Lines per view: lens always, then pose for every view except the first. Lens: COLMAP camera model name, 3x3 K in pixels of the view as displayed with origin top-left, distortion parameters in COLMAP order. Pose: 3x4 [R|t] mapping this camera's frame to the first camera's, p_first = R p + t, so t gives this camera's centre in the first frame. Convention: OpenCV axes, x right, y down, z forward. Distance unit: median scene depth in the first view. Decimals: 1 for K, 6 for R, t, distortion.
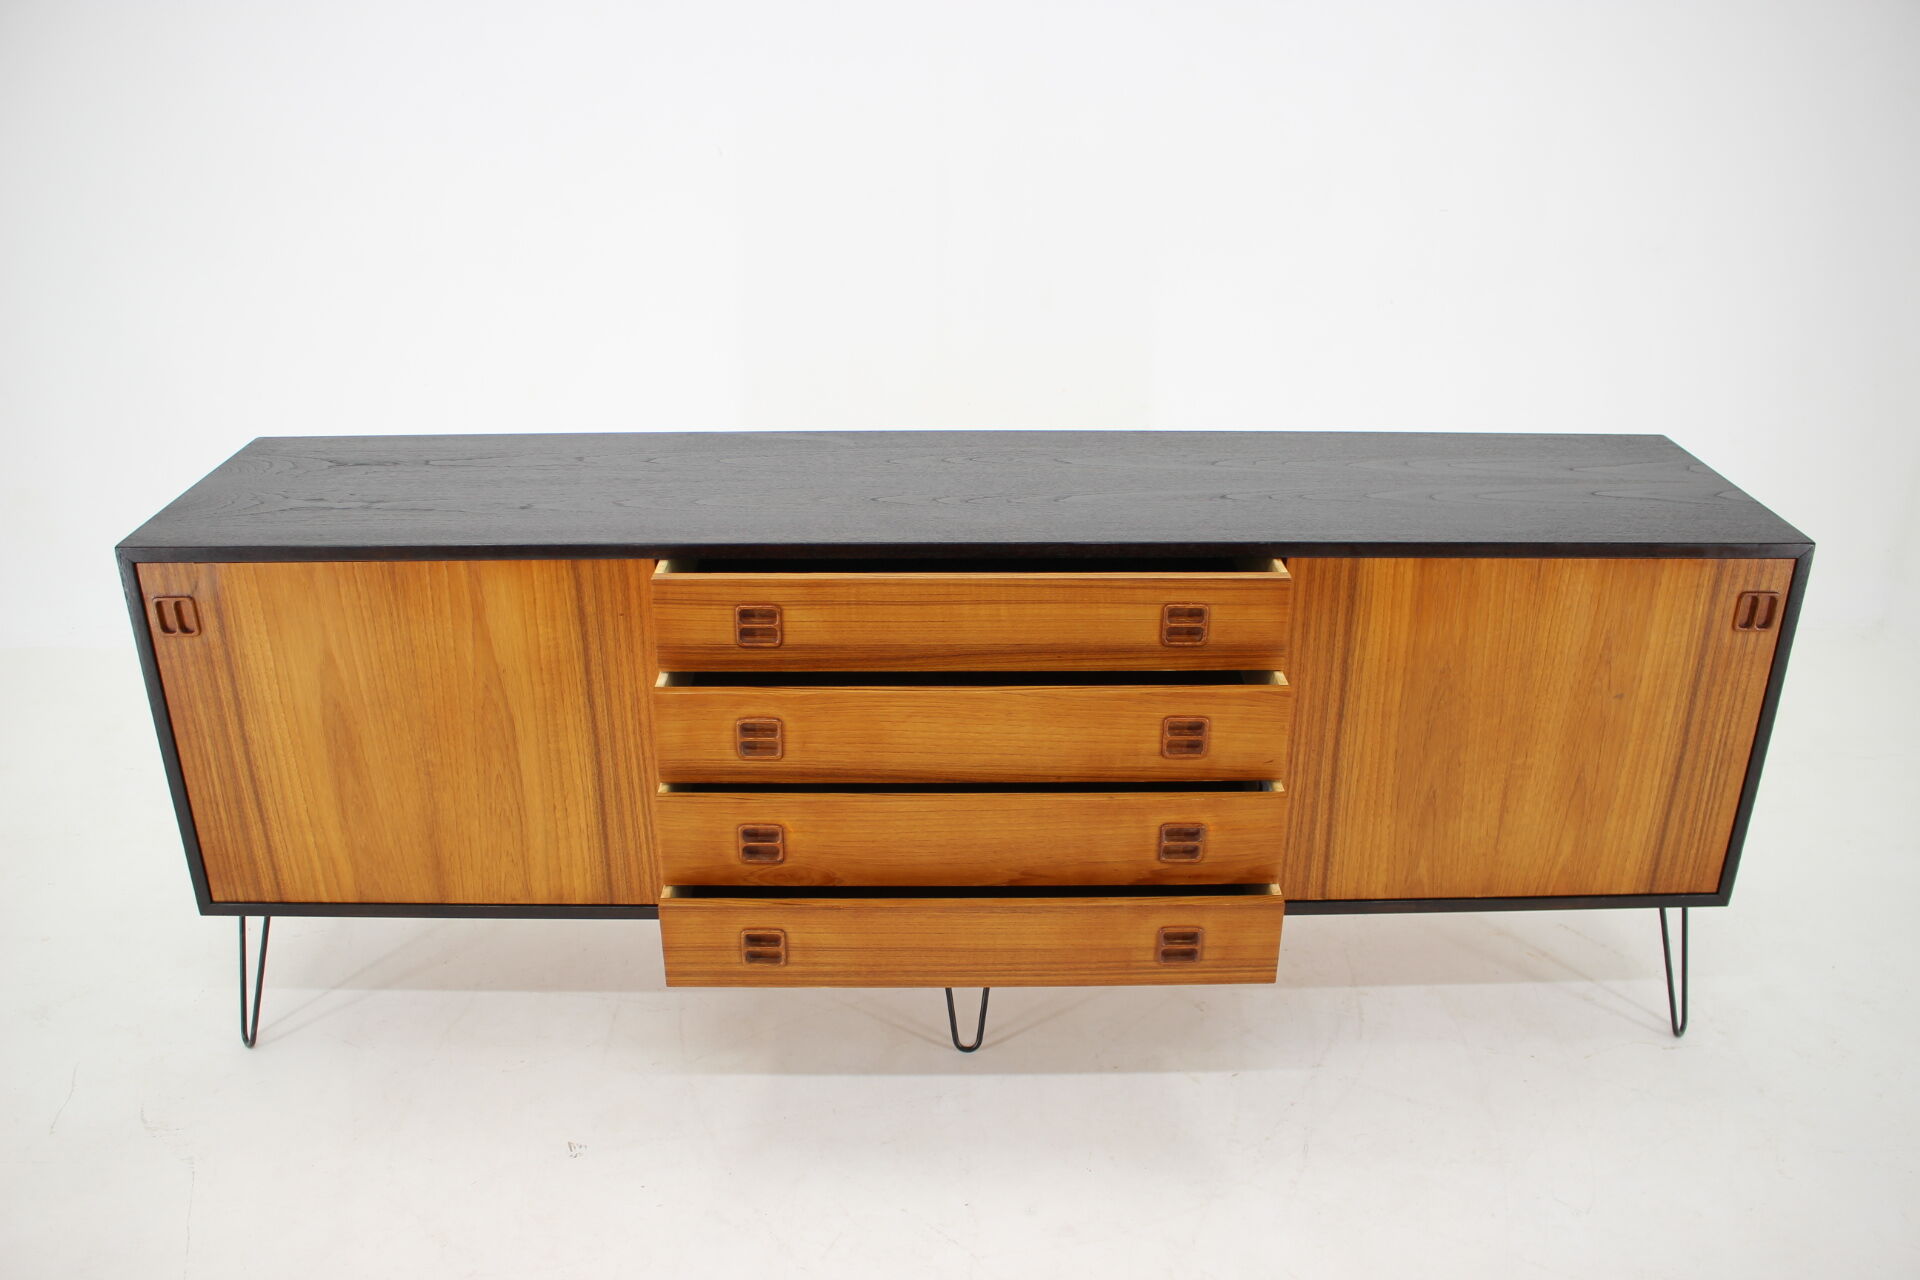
lens RADIAL K [[1612.3, 0, 964.7], [0, 1612.3, 647.0], [0, 0, 1]] dist [-0.113911, 0.067053]
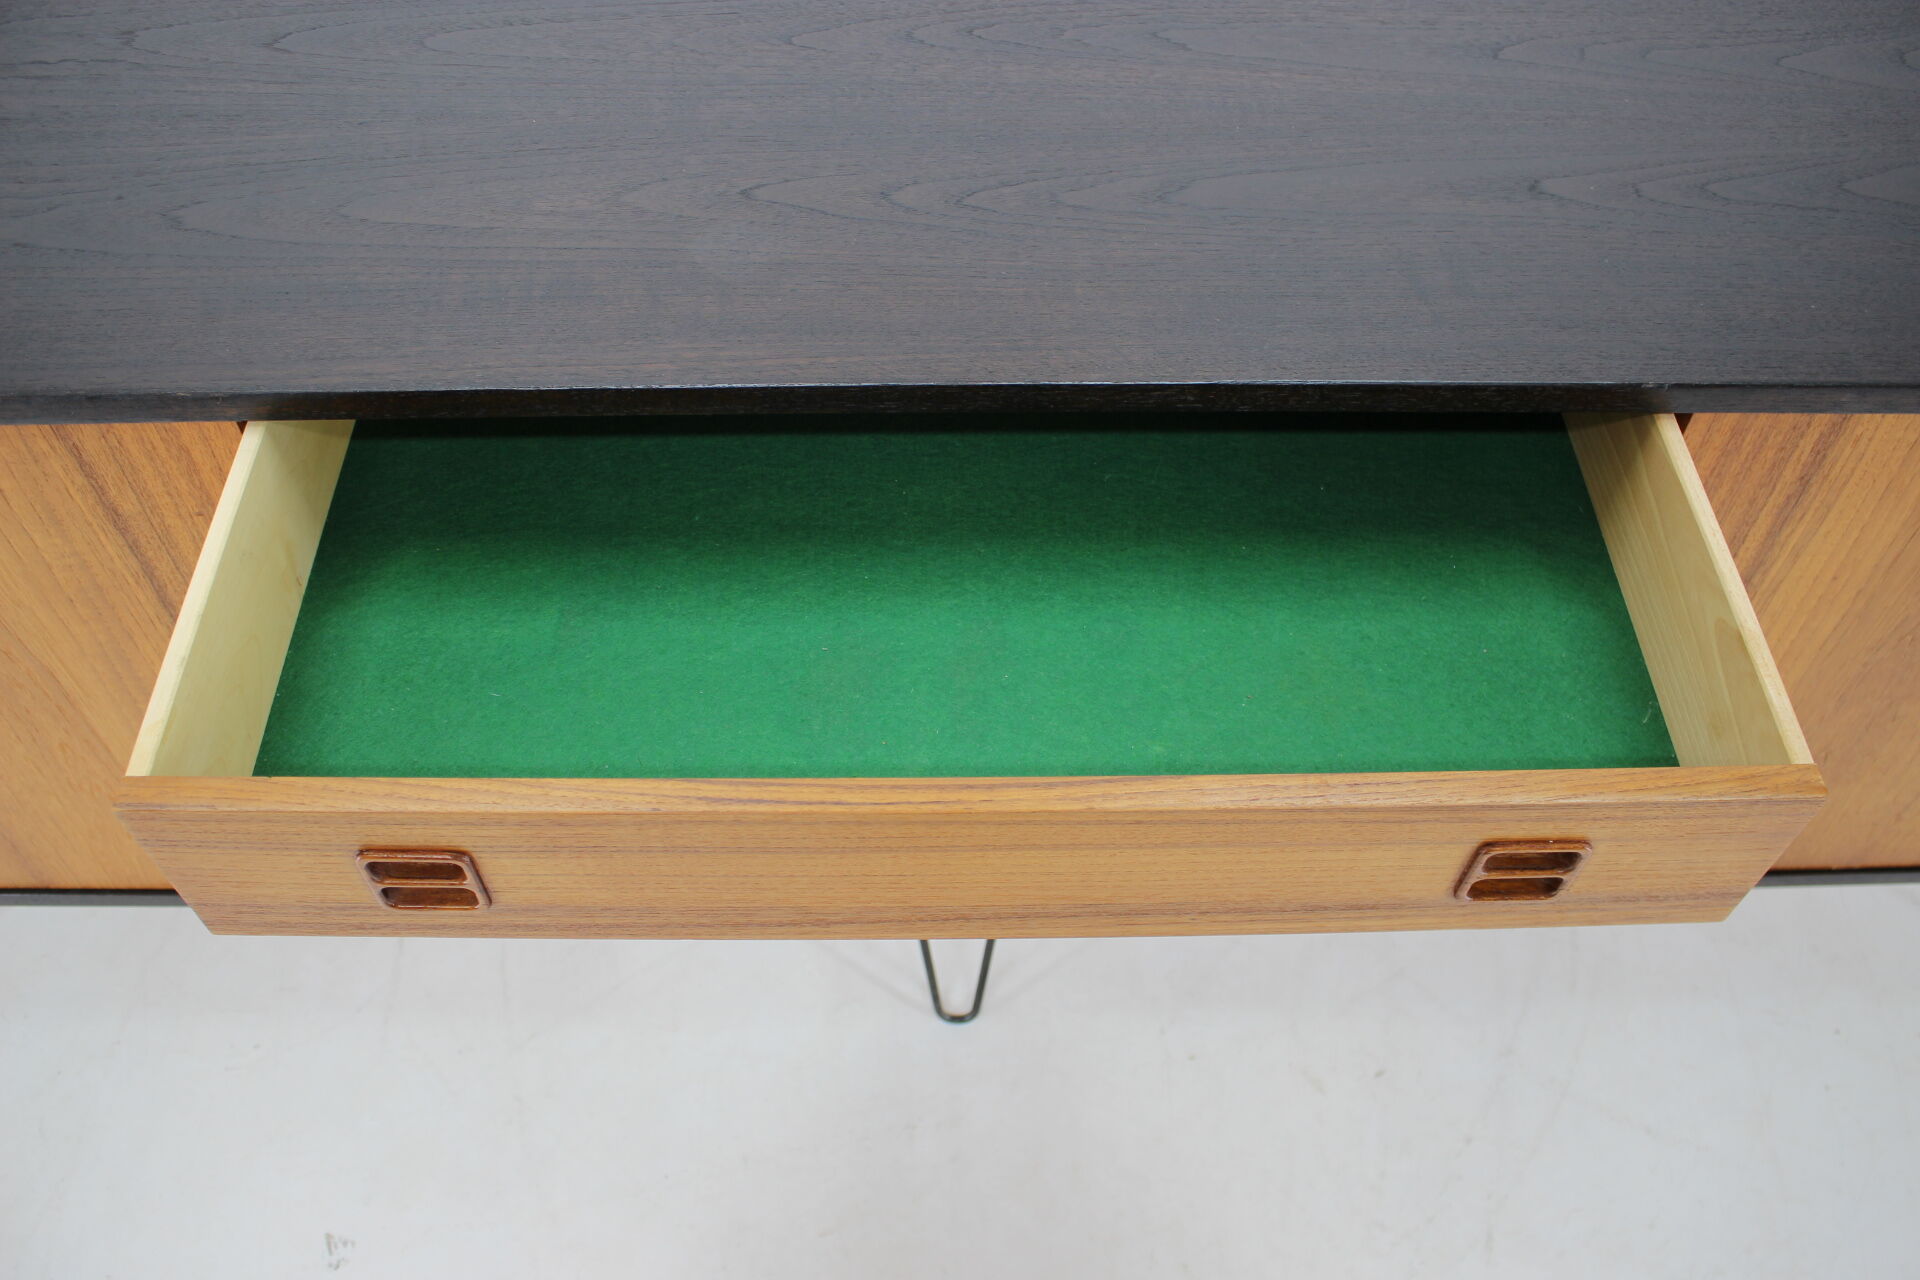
lens RADIAL K [[1612.3, 0, 965.1], [0, 1612.3, 661.1], [0, 0, 1]] dist [-0.113911, 0.067053]
pose [[0.999978, 0.003443, 0.005735, 0.000479], [-0.005755, 0.879837, 0.475240, -0.192919], [-0.003409, -0.475263, 0.879837, 0.575403]]
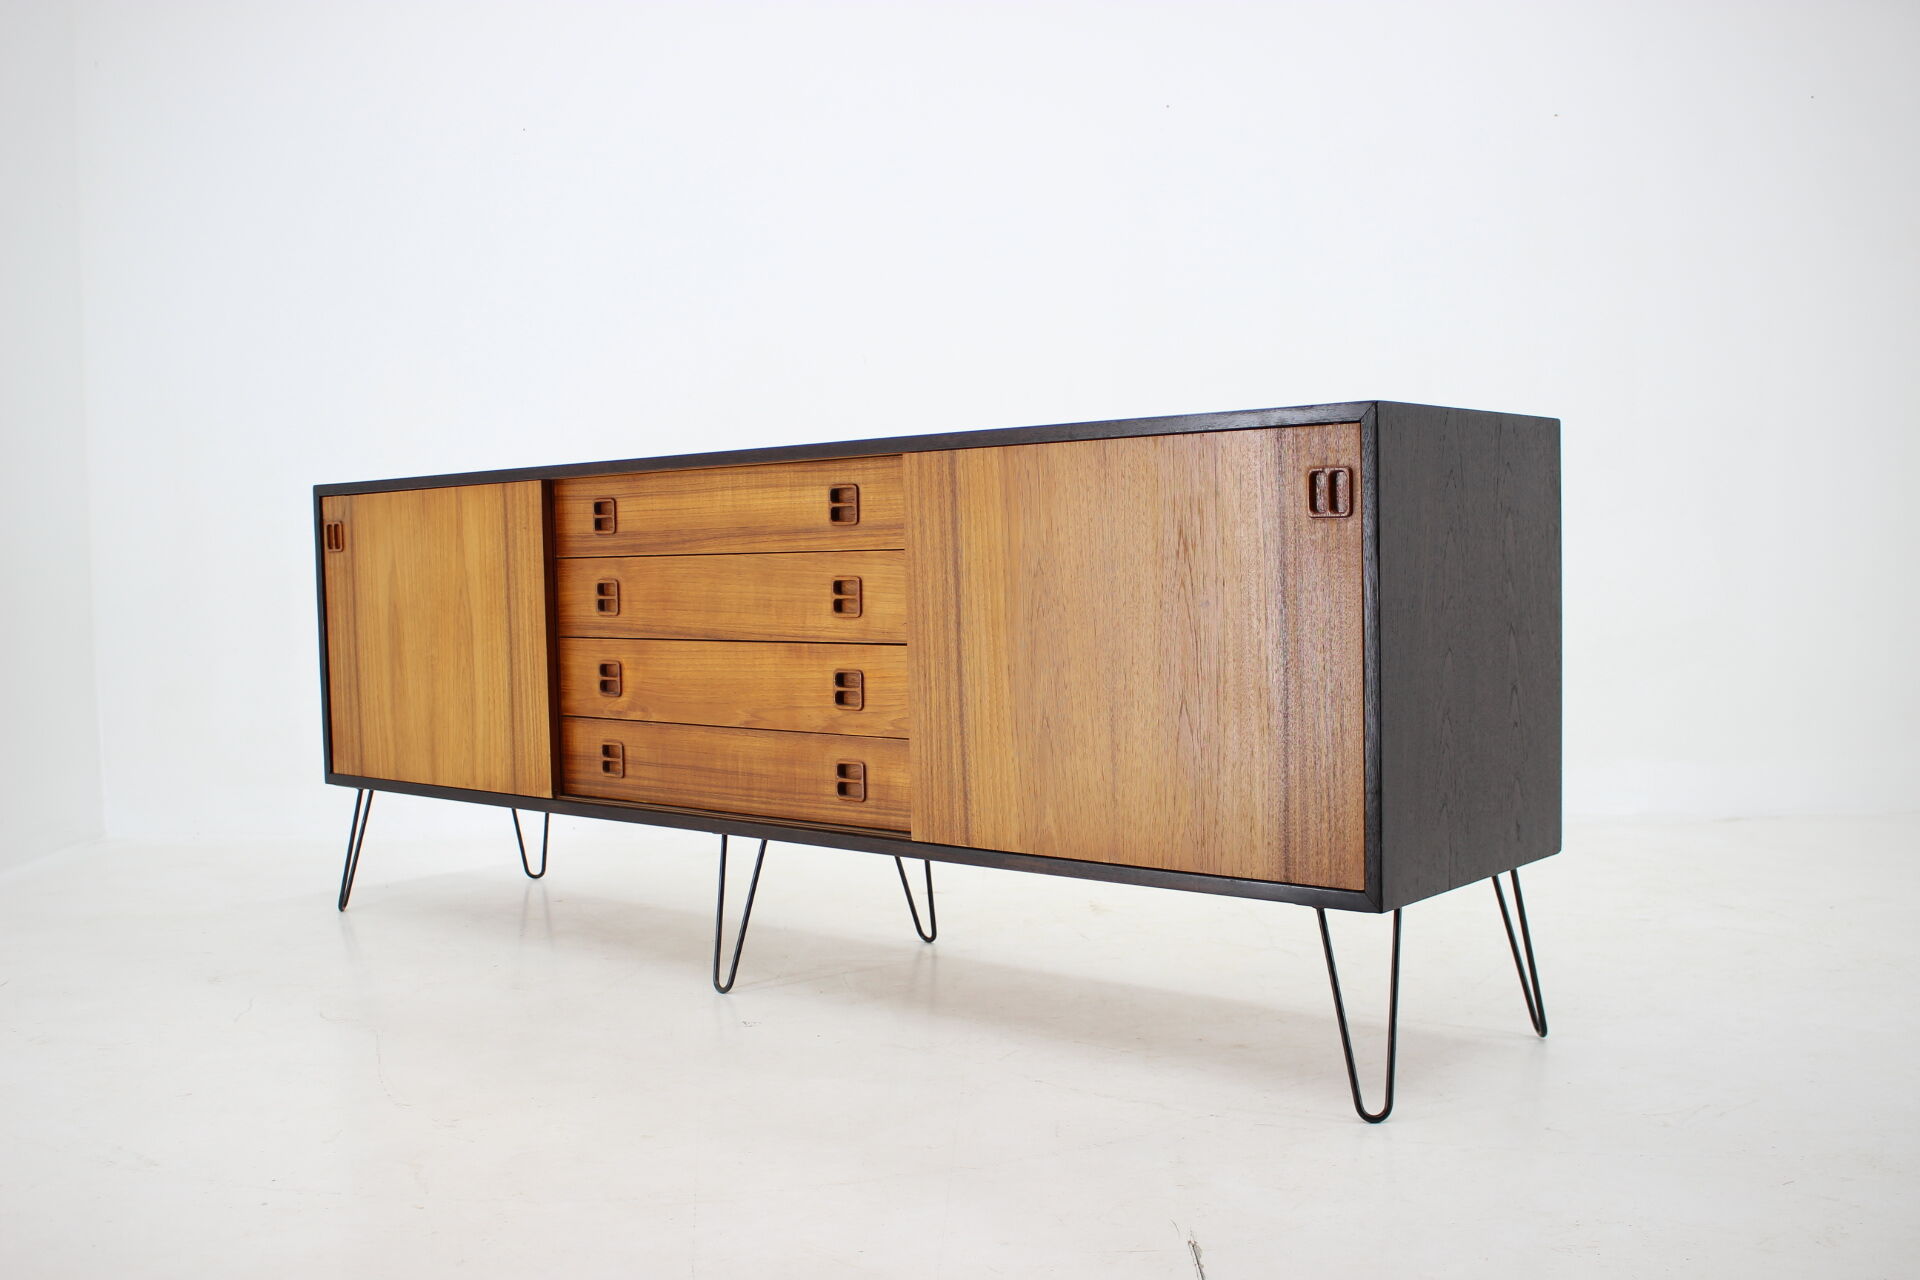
lens RADIAL K [[1875.0, 0, 957.4], [0, 1875.0, 629.4], [0, 0, 1]] dist [-0.016743, 0.000000]
pose [[0.736160, 0.005670, -0.676783, 1.024210], [-0.252820, 0.929882, -0.267211, 0.357291], [0.627814, 0.367815, 0.685976, 0.221759]]
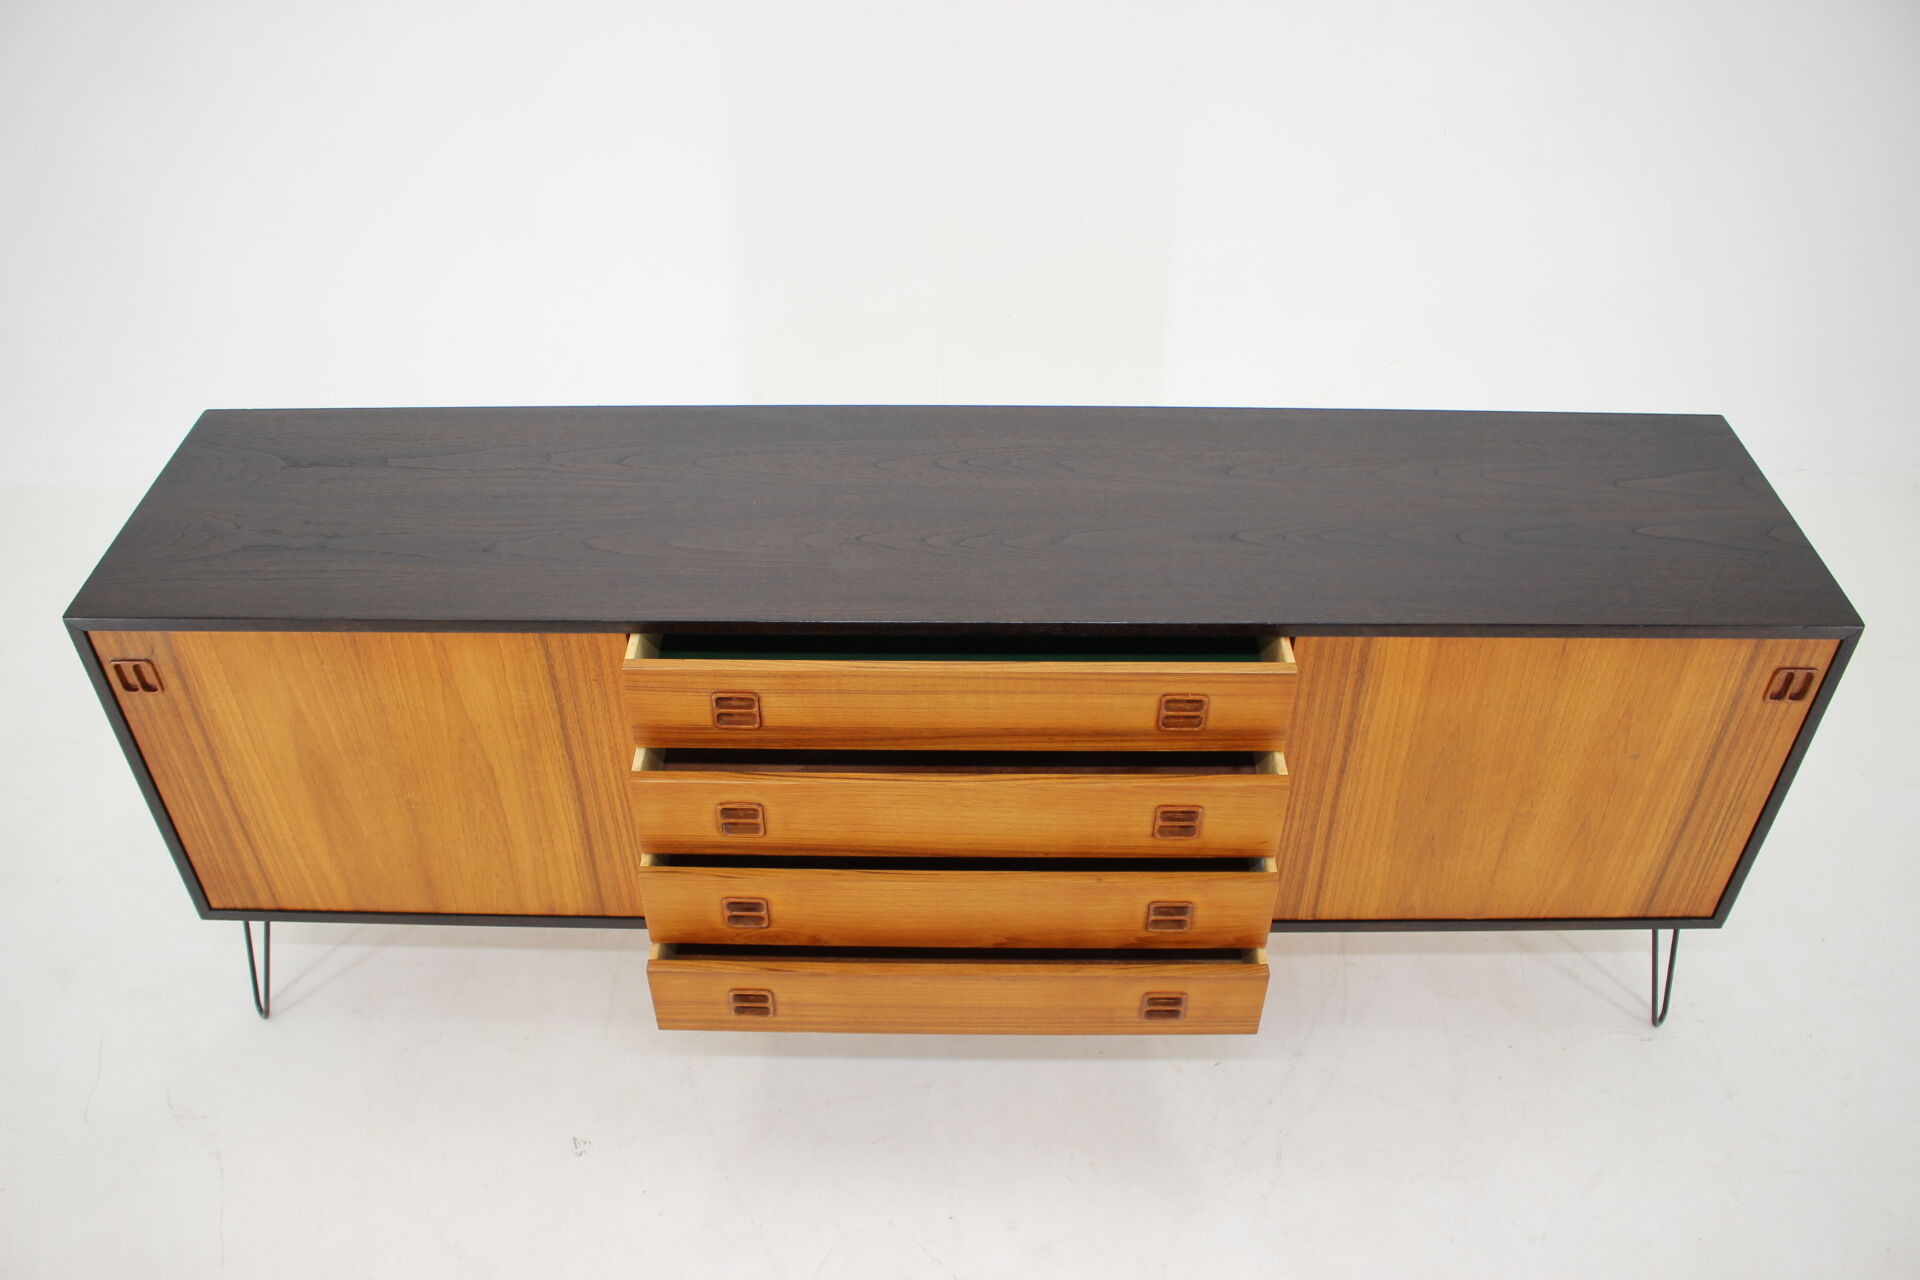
lens RADIAL K [[1612.3, 0, 956.1], [0, 1612.3, 650.9], [0, 0, 1]] dist [-0.113911, 0.067053]
pose [[0.999703, 0.013473, -0.020325, 0.020662], [-0.007463, 0.962562, 0.270959, -0.292463], [0.023215, -0.270727, 0.962376, 0.085837]]
